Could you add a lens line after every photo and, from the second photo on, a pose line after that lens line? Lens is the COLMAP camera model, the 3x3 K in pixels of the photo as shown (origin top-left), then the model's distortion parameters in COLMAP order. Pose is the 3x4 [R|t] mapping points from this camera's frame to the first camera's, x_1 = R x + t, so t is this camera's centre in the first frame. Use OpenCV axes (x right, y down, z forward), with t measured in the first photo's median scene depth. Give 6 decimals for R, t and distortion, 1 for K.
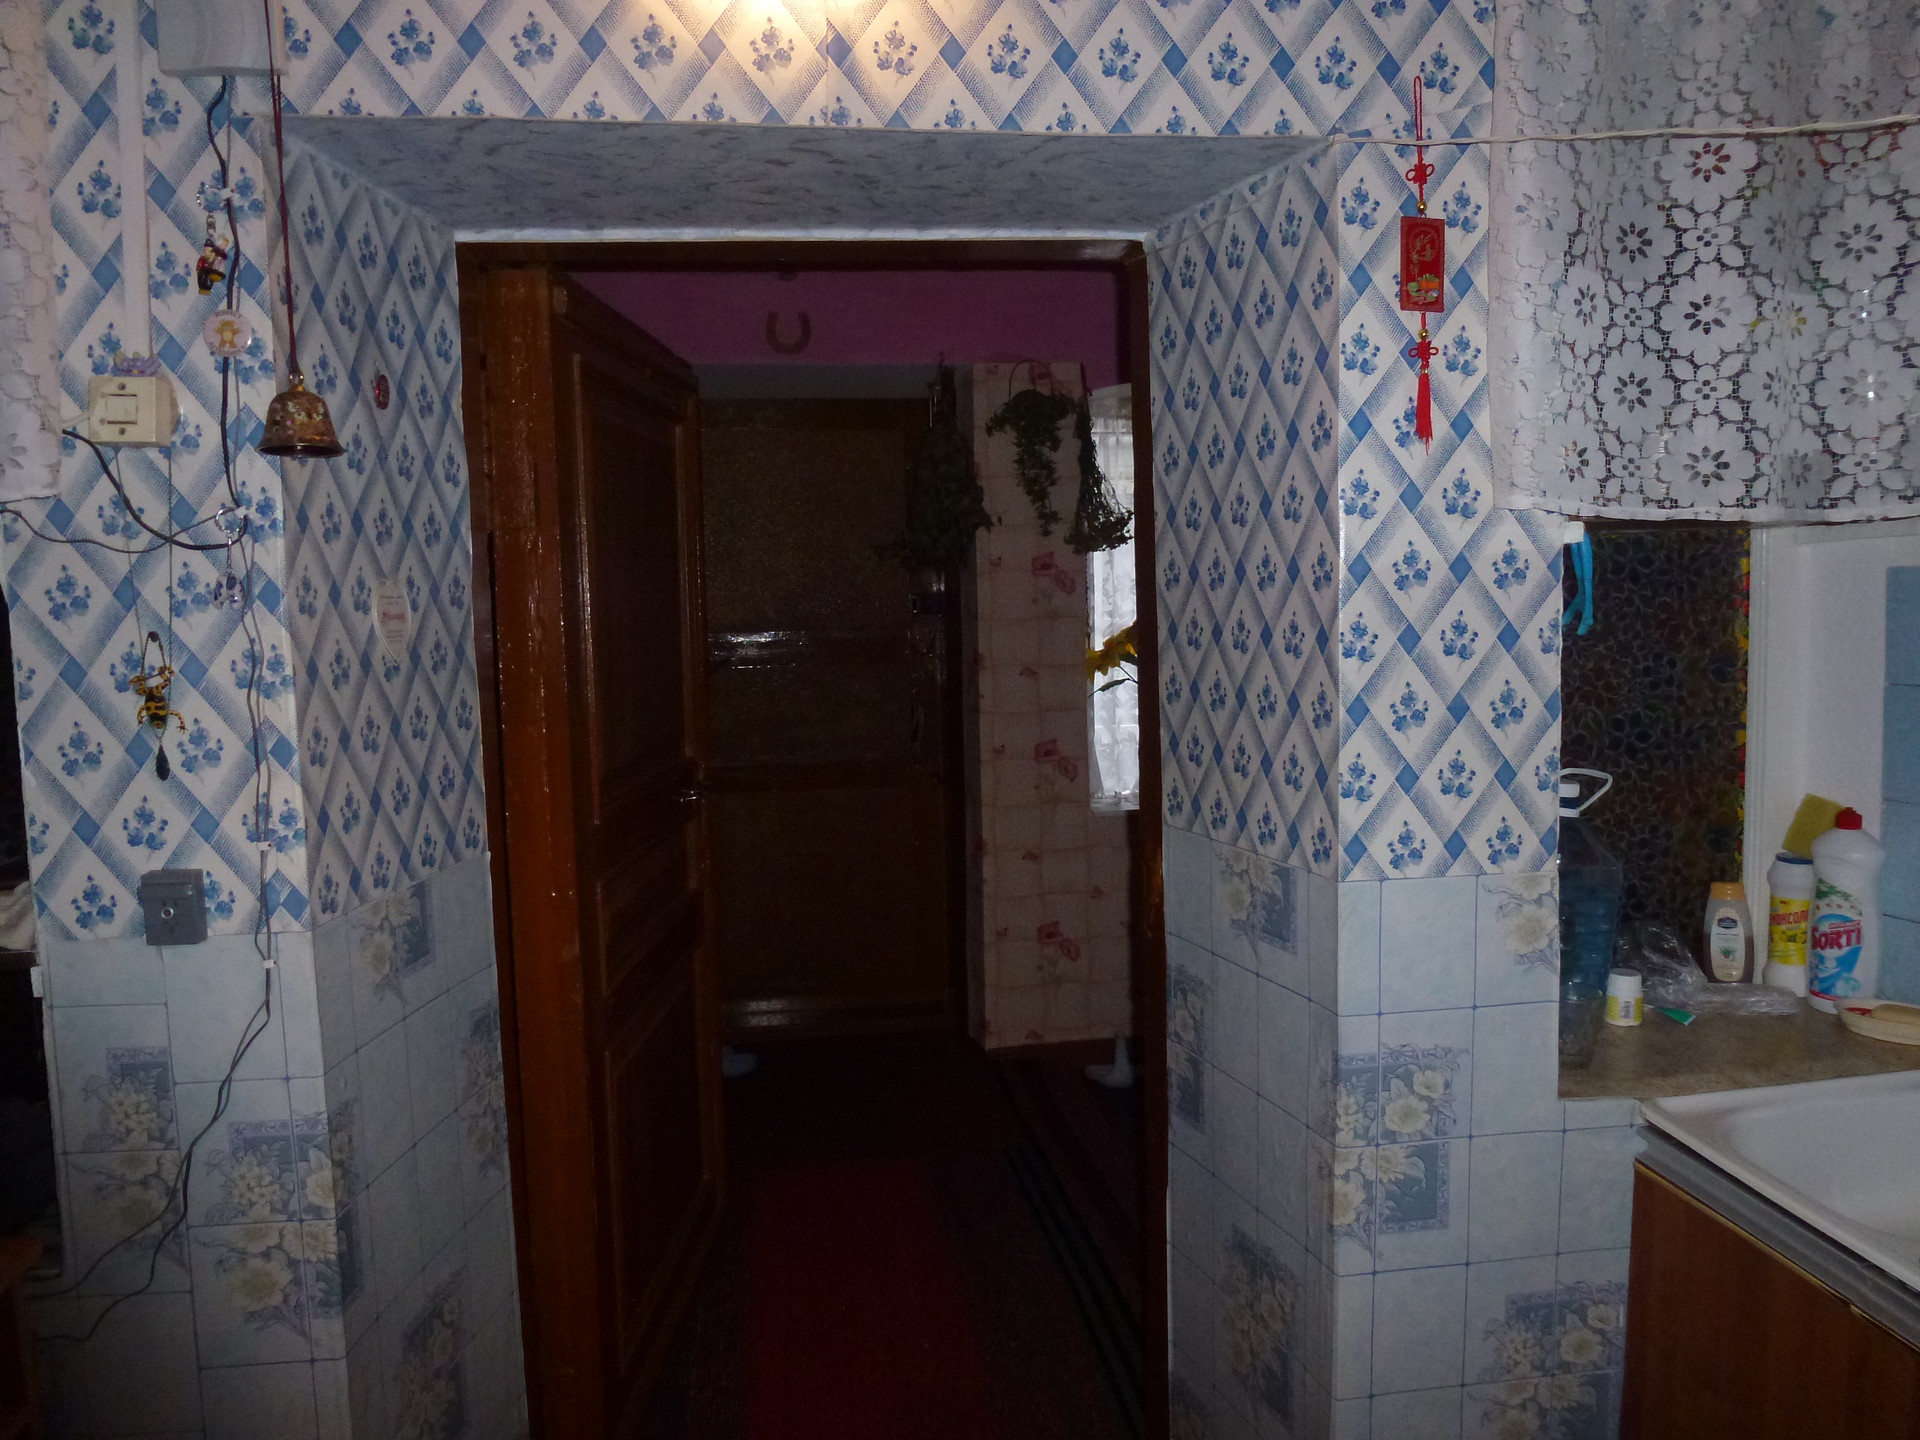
lens RADIAL K [[1398.4, 0, 963.7], [0, 1398.4, 720.3], [0, 0, 1]] dist [-0.050266, 0.001642]
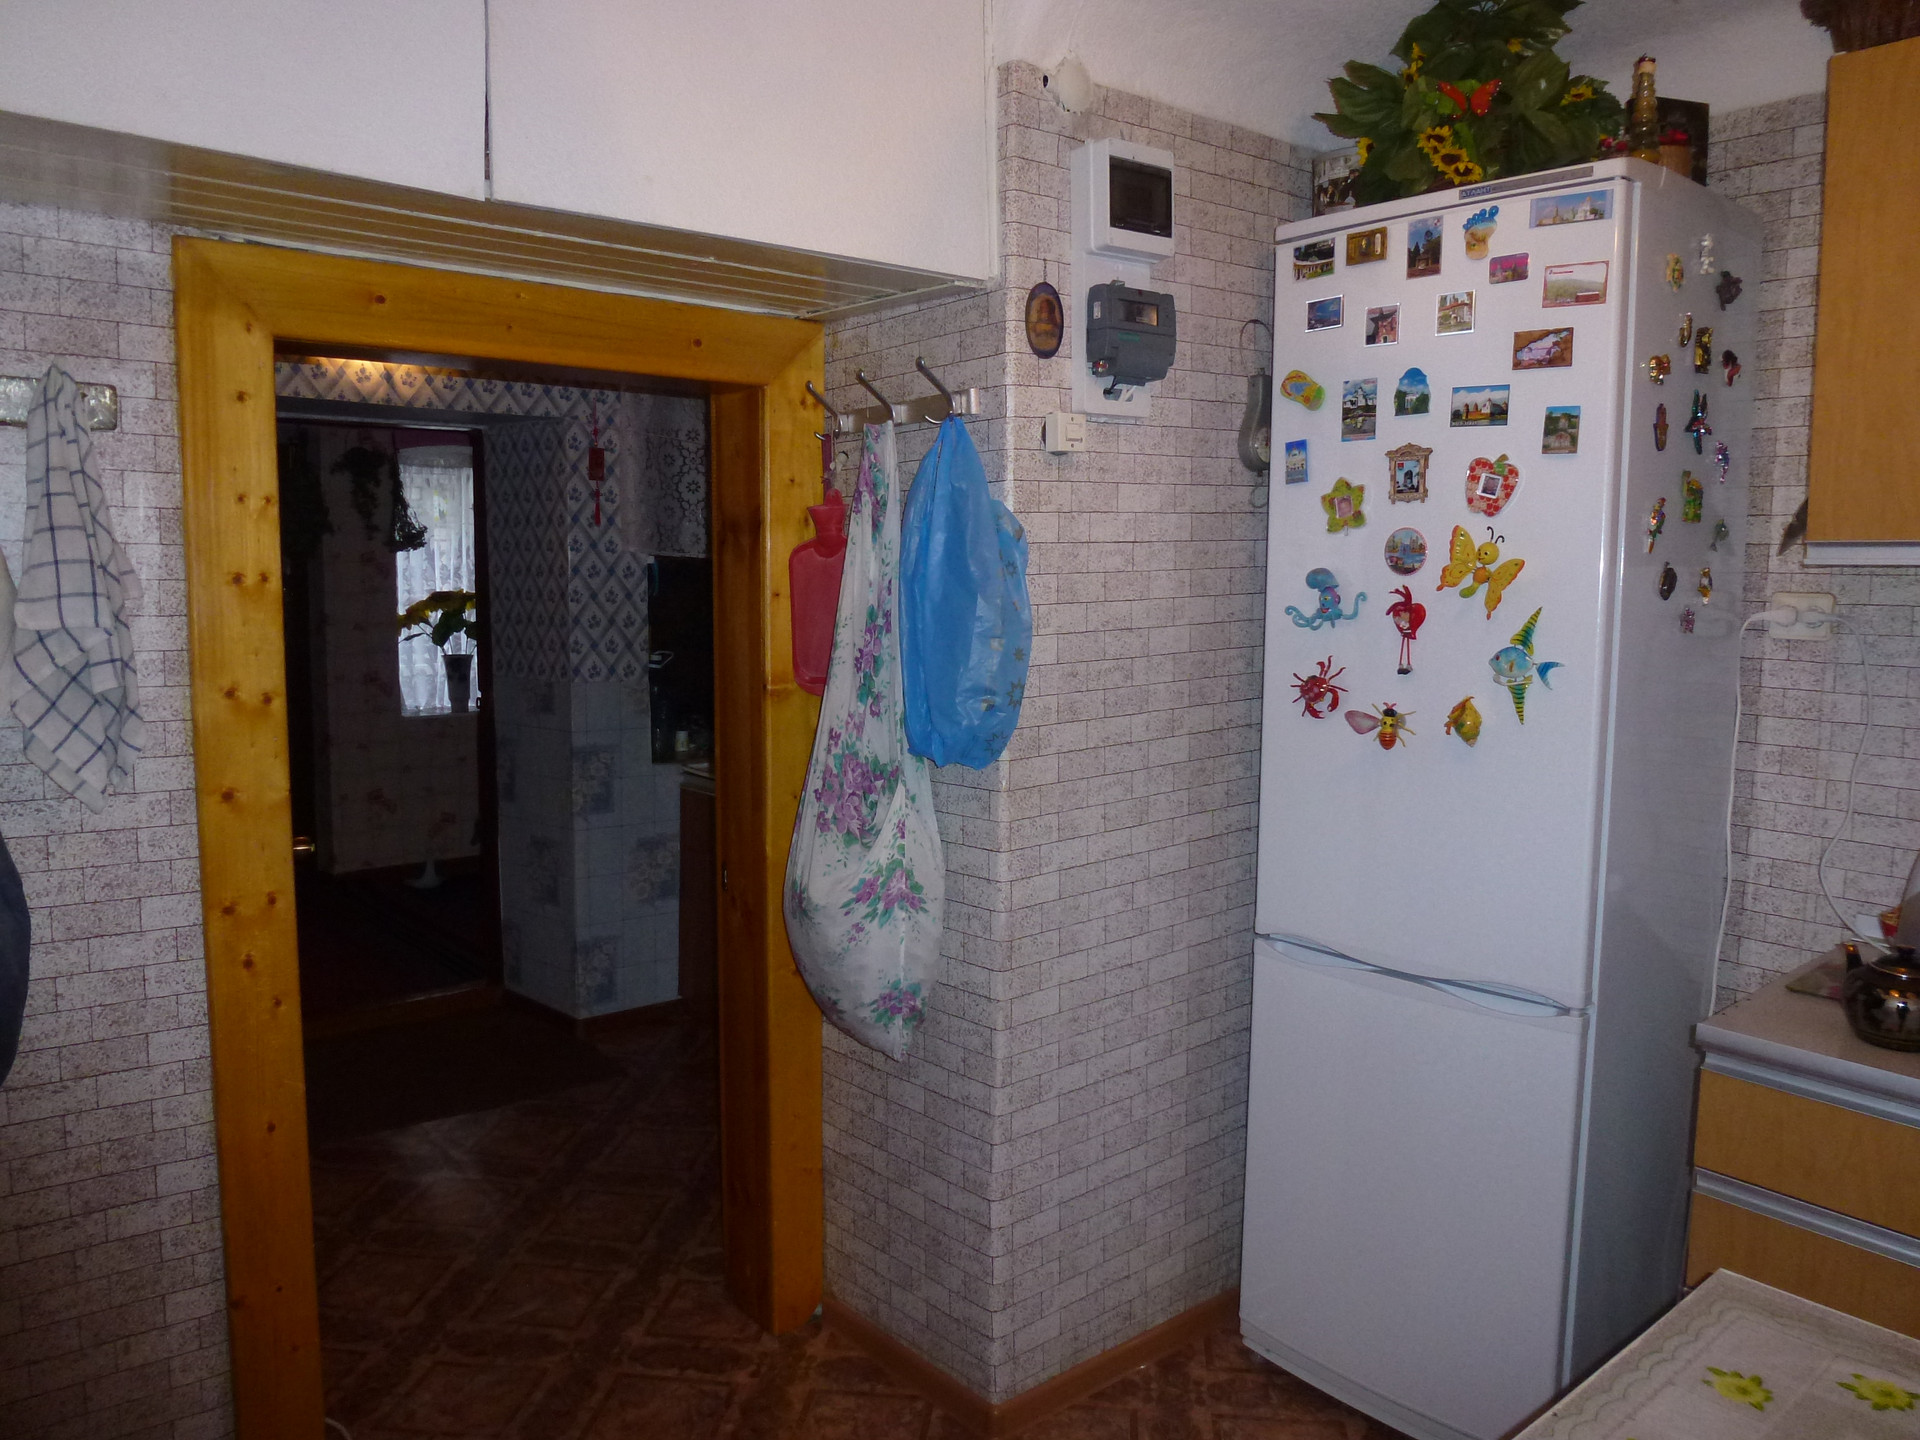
lens RADIAL K [[1398.4, 0, 970.8], [0, 1398.4, 723.2], [0, 0, 1]] dist [-0.050266, 0.001642]
pose [[0.845470, -0.023752, 0.533495, -0.537676], [0.020238, 0.999718, 0.012437, 0.177365], [-0.533640, 0.000282, 0.845712, -1.768894]]
